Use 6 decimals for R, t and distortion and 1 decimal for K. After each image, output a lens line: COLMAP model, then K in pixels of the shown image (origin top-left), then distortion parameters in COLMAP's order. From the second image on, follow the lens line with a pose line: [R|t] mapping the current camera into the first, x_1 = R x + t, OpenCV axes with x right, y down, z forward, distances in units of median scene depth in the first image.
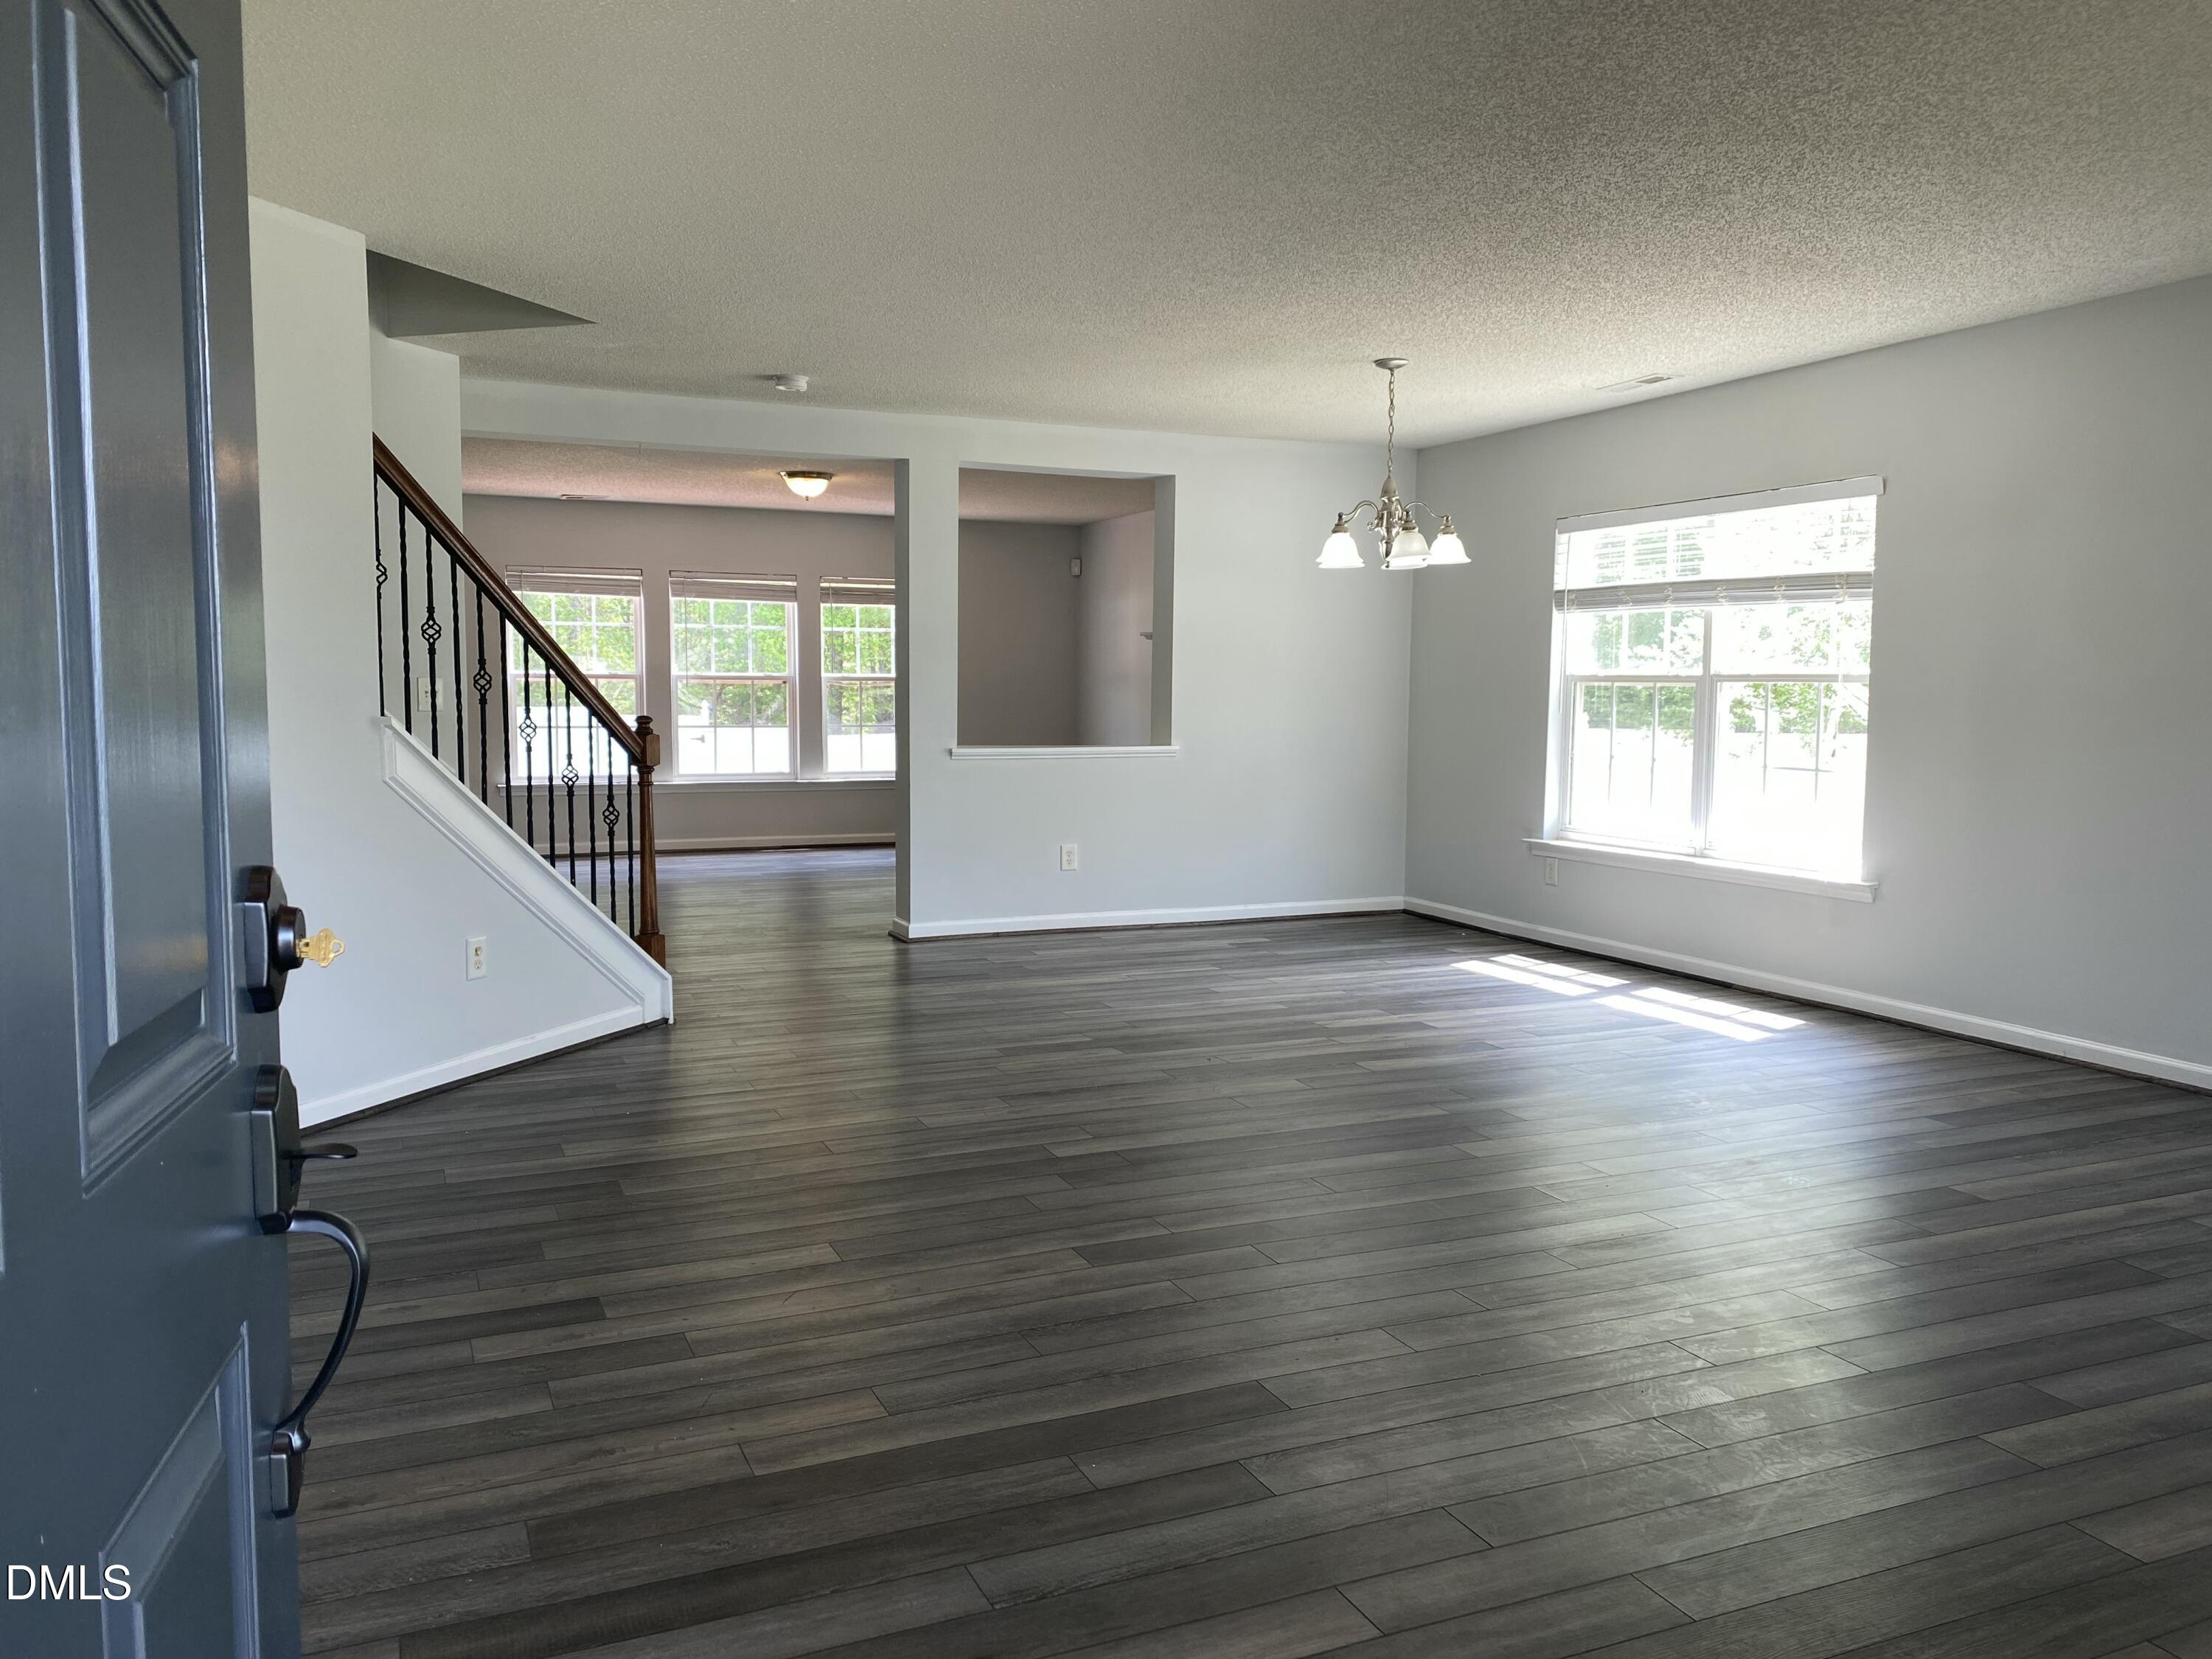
lens RADIAL K [[1695.1, 0, 1112.0], [0, 1695.1, 813.0], [0, 0, 1]] dist [0.031805, -0.009694]
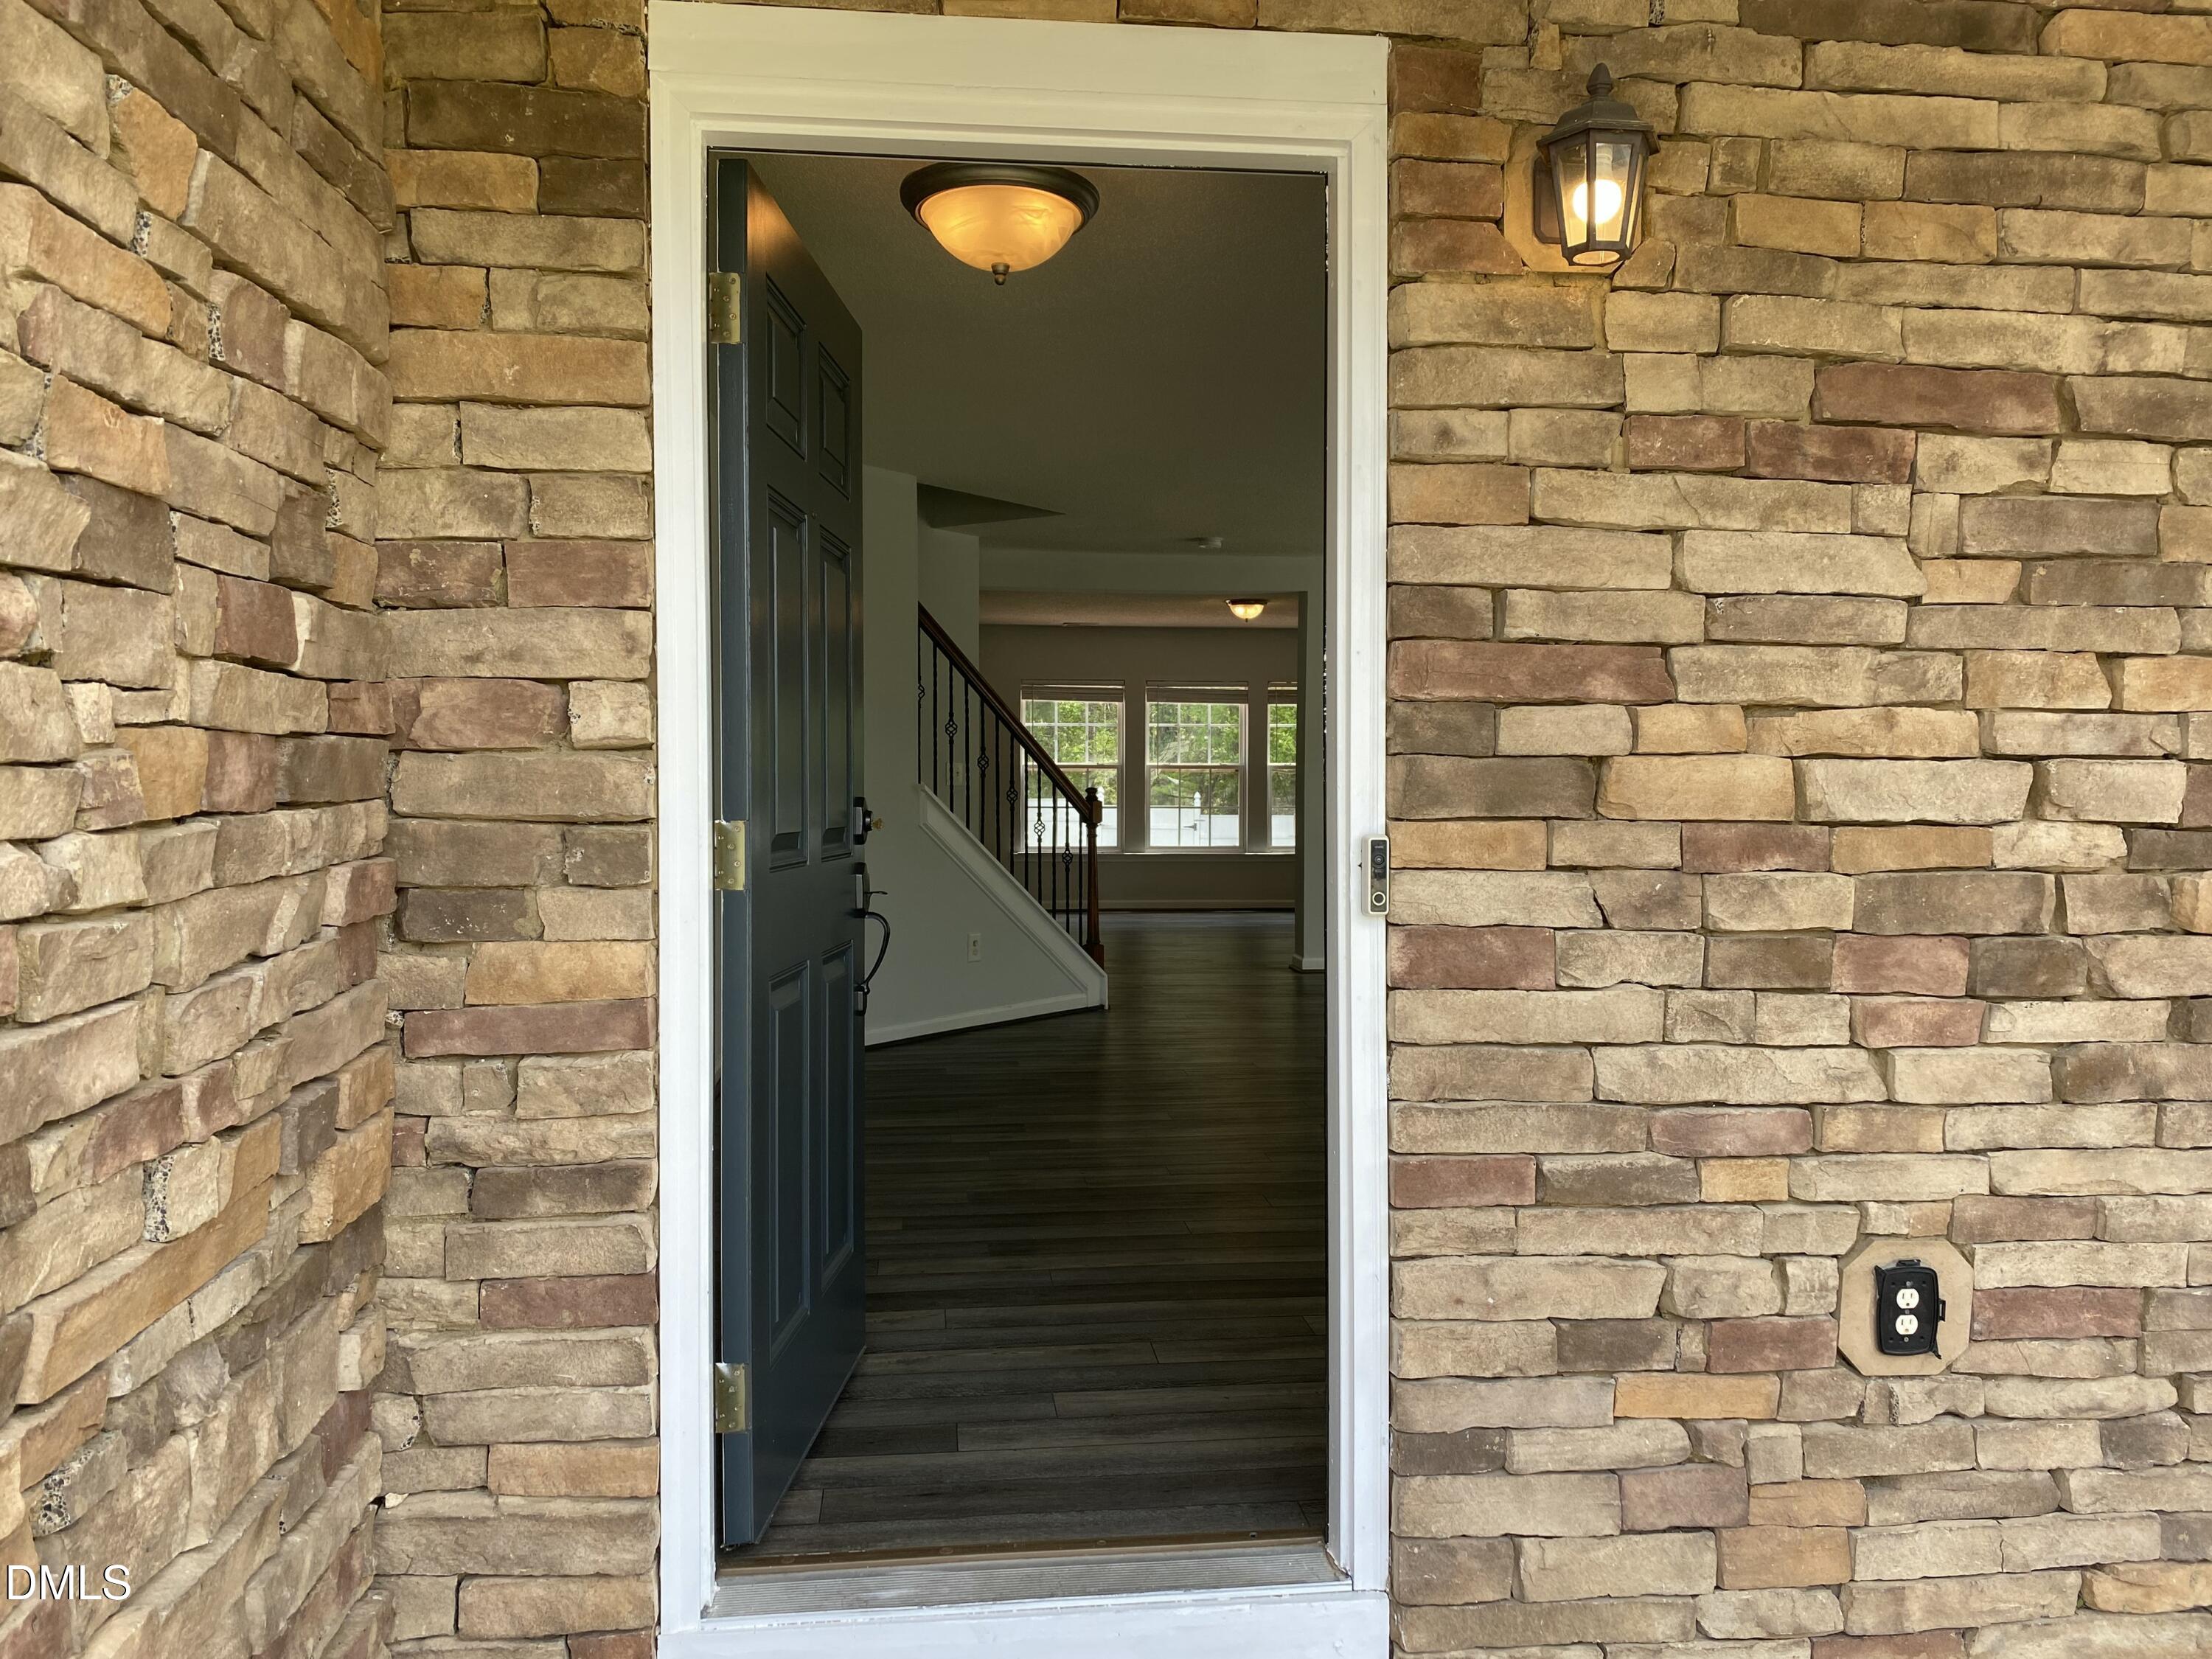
lens RADIAL K [[1695.1, 0, 1110.0], [0, 1695.1, 839.9], [0, 0, 1]] dist [0.031805, -0.009694]
pose [[0.954841, 0.009369, -0.296969, 0.148613], [-0.021860, 0.999009, -0.038769, 0.038076], [0.296312, 0.043510, 0.954100, -0.315665]]
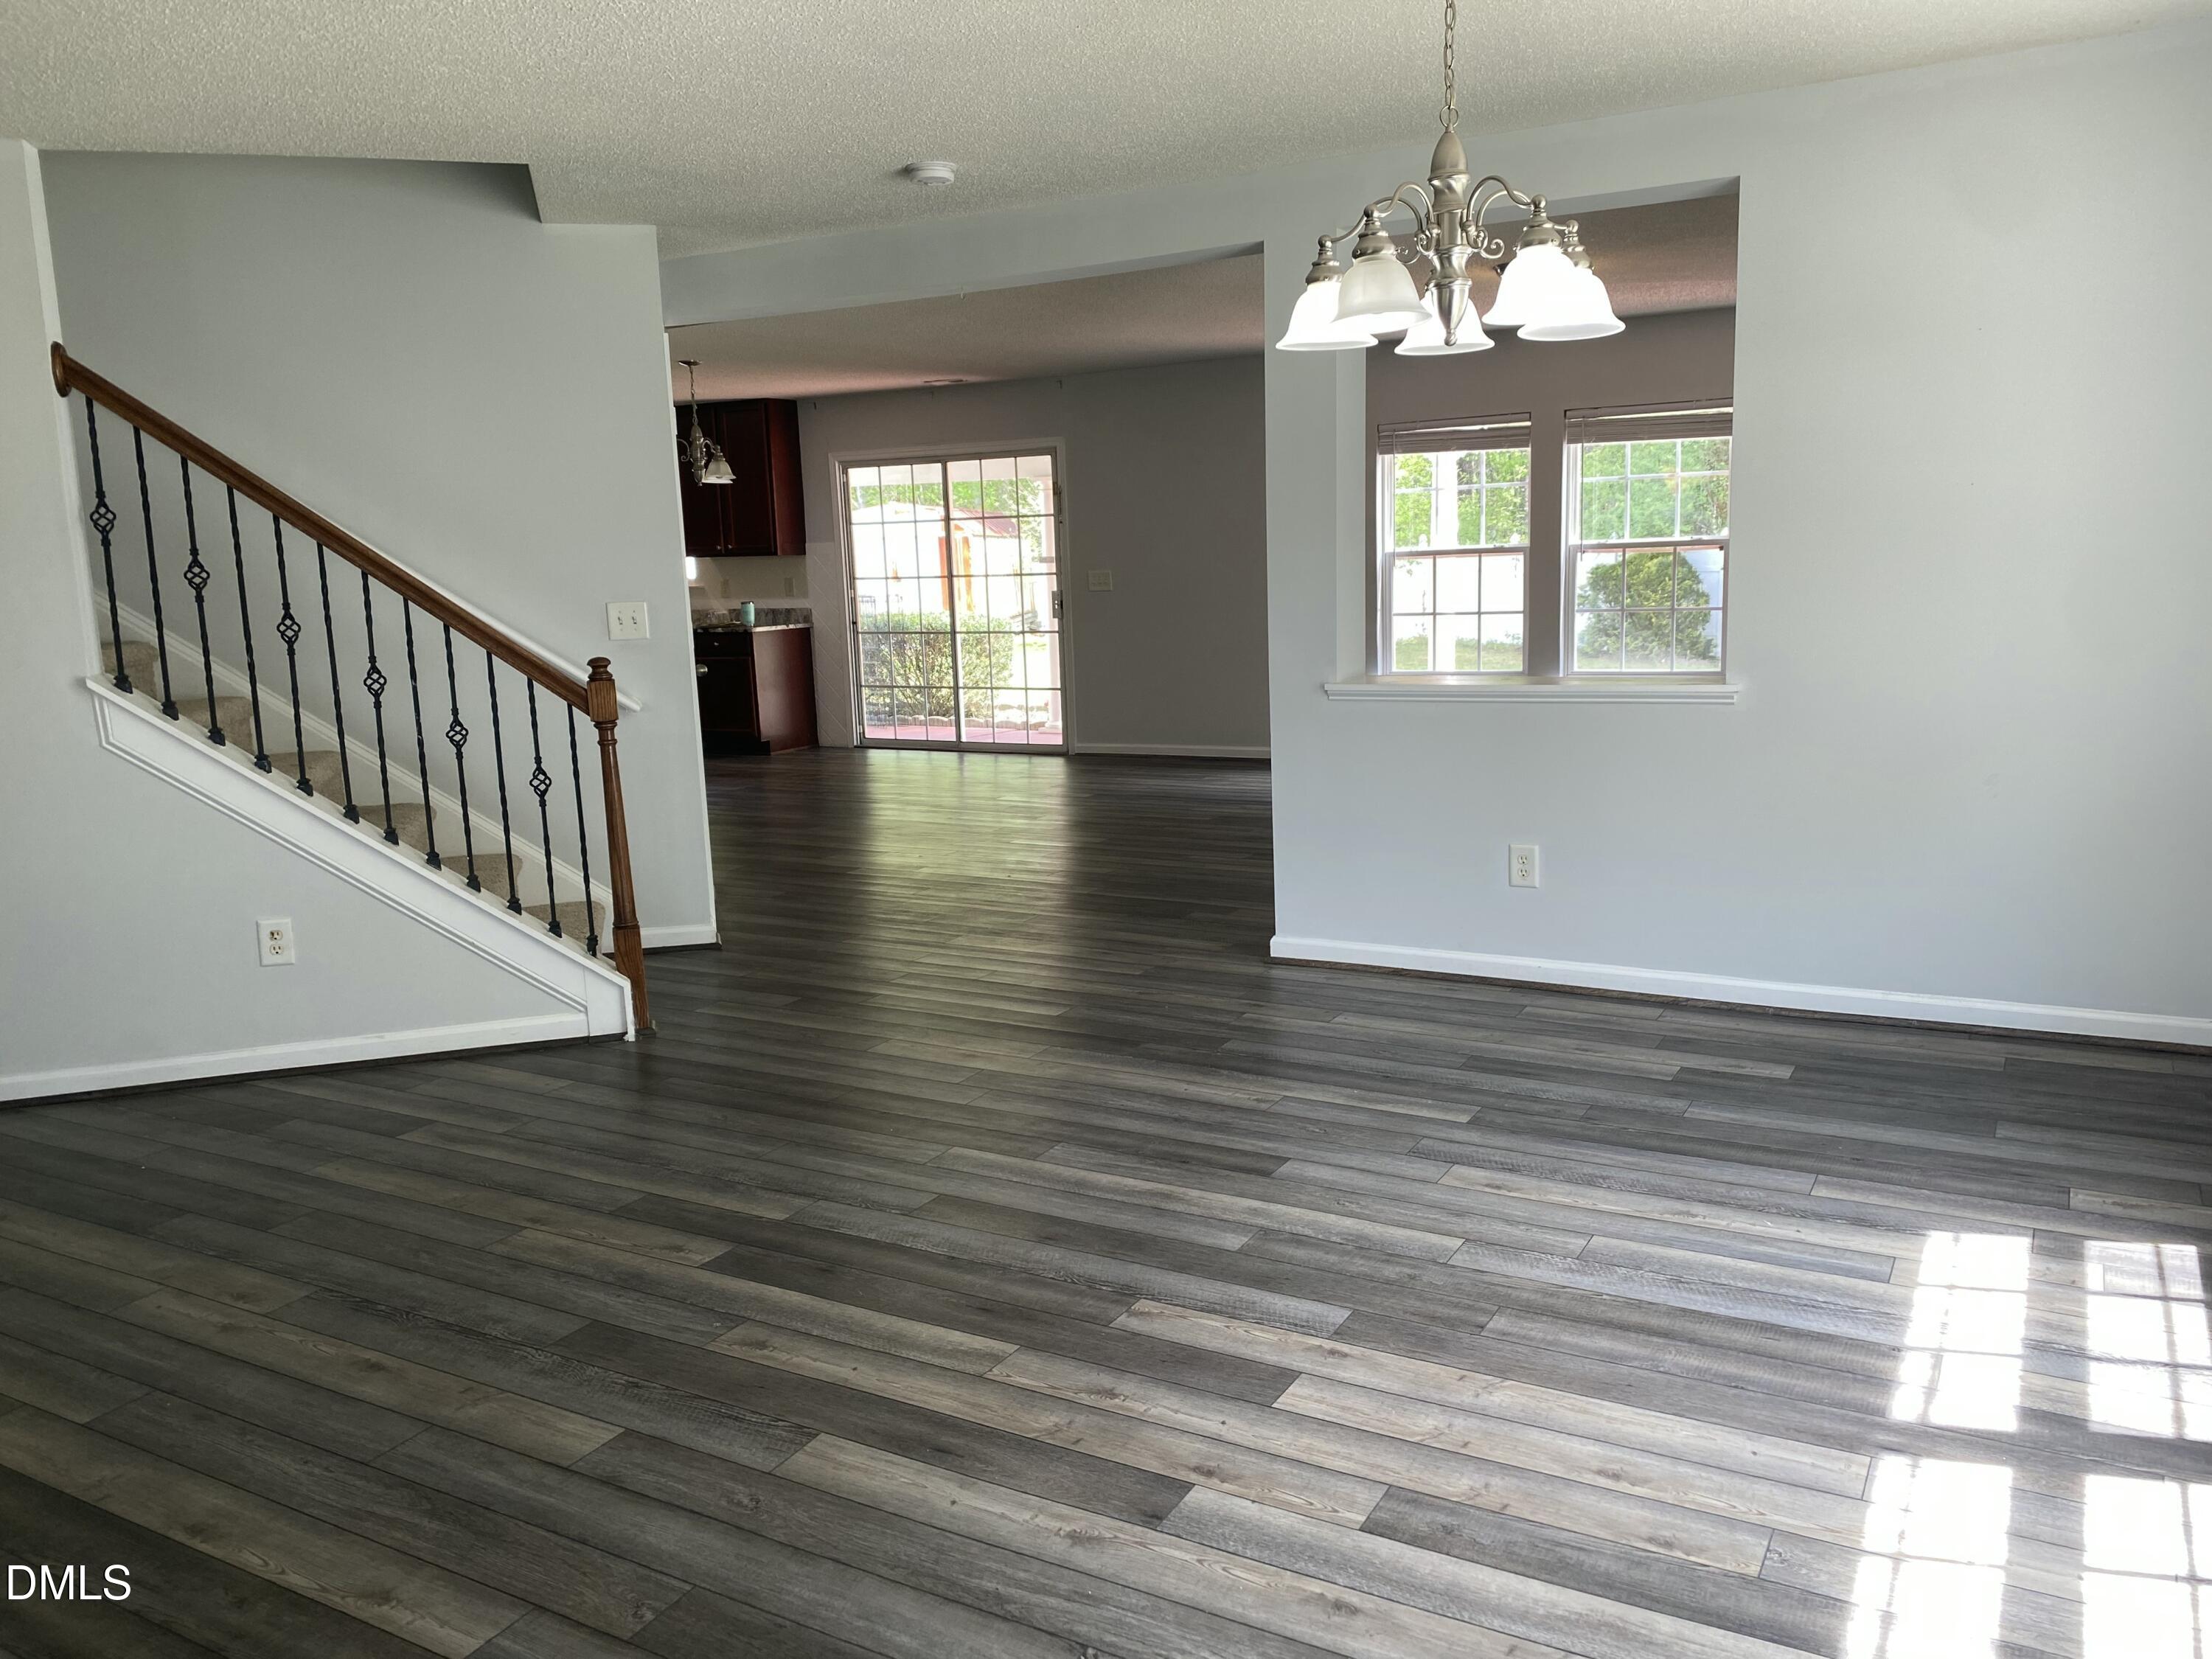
lens RADIAL K [[1695.1, 0, 1108.0], [0, 1695.1, 813.9], [0, 0, 1]] dist [0.031805, -0.009694]
pose [[0.587331, 0.098345, -0.803350, 0.493552], [-0.020838, 0.994099, 0.106461, -0.071308], [0.809079, -0.045787, 0.585914, 0.693122]]
